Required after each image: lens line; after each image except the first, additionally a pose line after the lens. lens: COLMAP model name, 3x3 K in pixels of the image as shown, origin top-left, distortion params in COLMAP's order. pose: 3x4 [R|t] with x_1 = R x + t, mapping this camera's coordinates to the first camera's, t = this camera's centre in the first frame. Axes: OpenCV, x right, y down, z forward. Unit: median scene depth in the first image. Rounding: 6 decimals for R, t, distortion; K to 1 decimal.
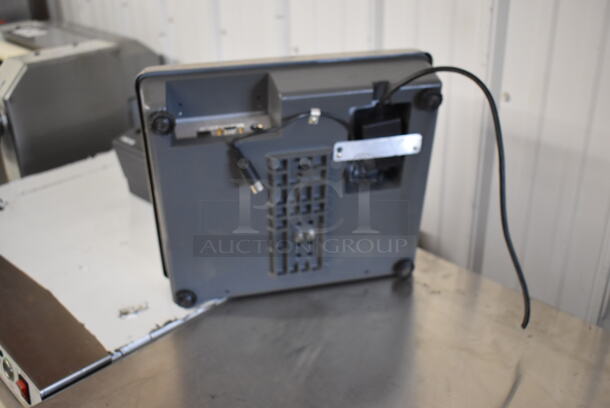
lens RADIAL K [[640.8, 0, 305.0], [0, 640.8, 204.0], [0, 0, 1]] dist [-0.035098, -0.001386]
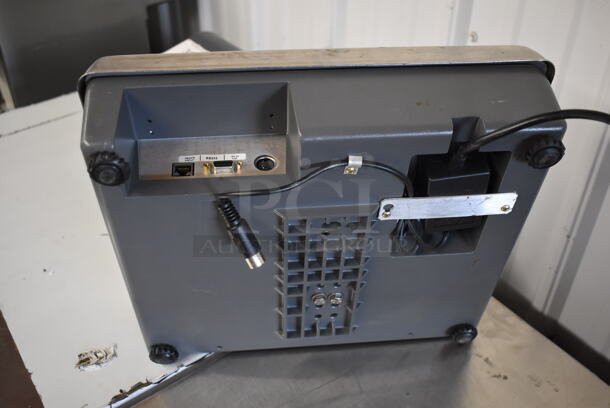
lens RADIAL K [[640.8, 0, 305.0], [0, 640.8, 204.0], [0, 0, 1]] dist [-0.035098, -0.001386]
pose [[0.992306, 0.101706, -0.070601, 0.015193], [-0.085136, 0.974561, 0.207323, -0.214350], [0.089891, -0.199717, 0.975722, 0.352393]]
